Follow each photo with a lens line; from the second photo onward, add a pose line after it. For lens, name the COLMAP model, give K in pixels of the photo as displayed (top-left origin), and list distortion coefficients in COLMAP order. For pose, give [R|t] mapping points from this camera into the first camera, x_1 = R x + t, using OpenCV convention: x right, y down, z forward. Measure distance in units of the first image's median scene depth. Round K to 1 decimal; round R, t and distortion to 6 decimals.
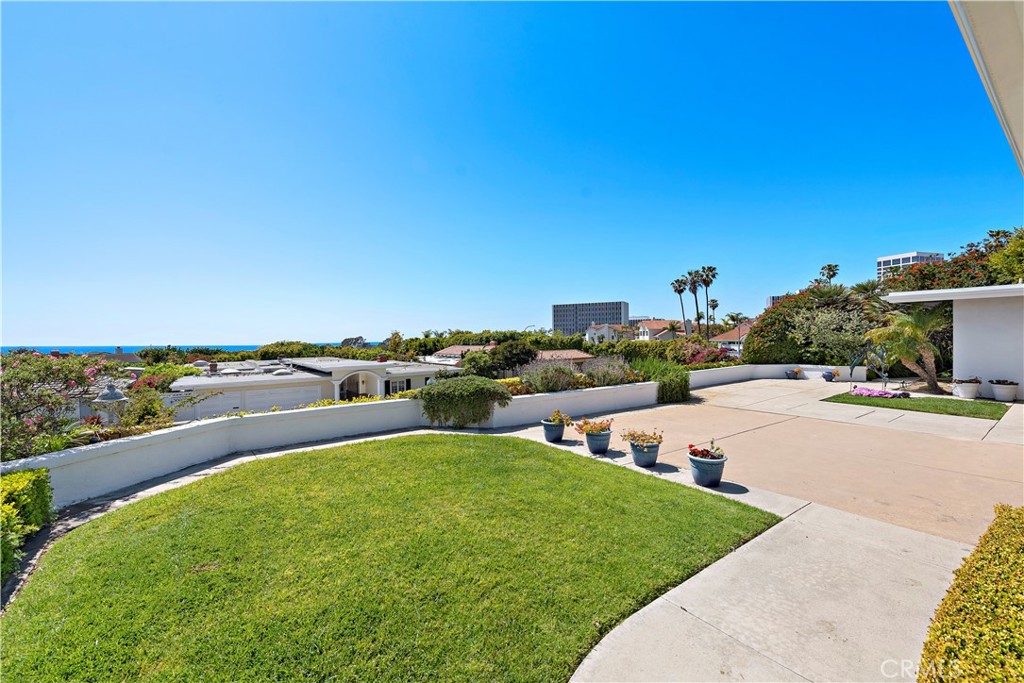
lens RADIAL K [[417.7, 0, 509.3], [0, 417.7, 348.8], [0, 0, 1]] dist [0.013938, -0.004271]
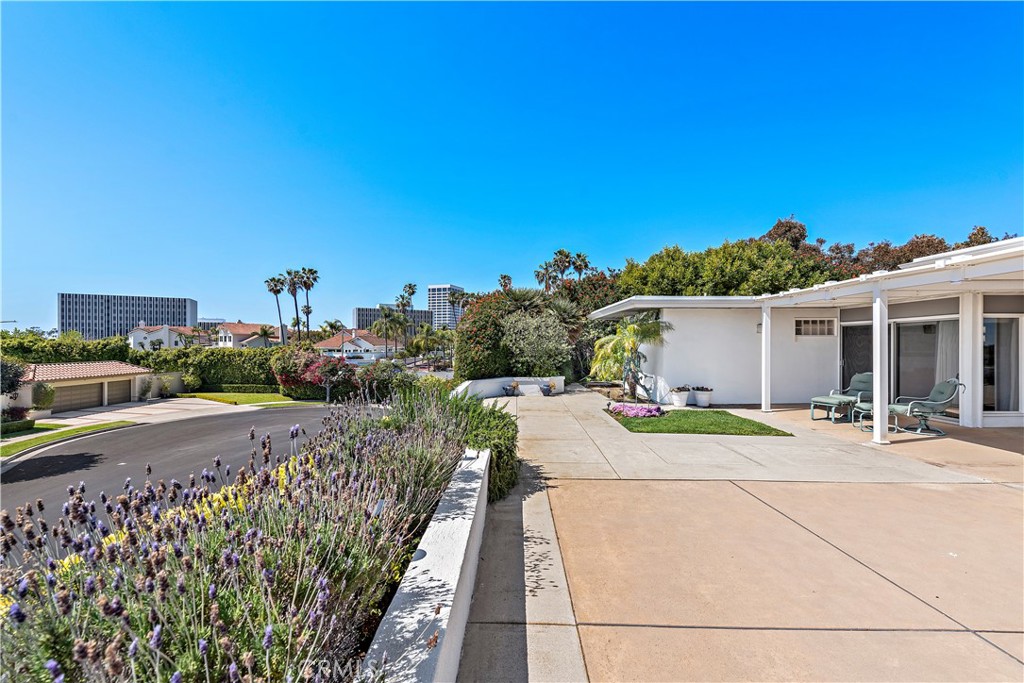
lens RADIAL K [[417.7, 0, 511.8], [0, 417.7, 339.8], [0, 0, 1]] dist [0.013938, -0.004271]
pose [[0.600370, 0.021655, 0.799429, 0.007295], [0.010019, 0.999351, -0.034595, -0.002277], [-0.799660, 0.028779, 0.599763, 0.135848]]
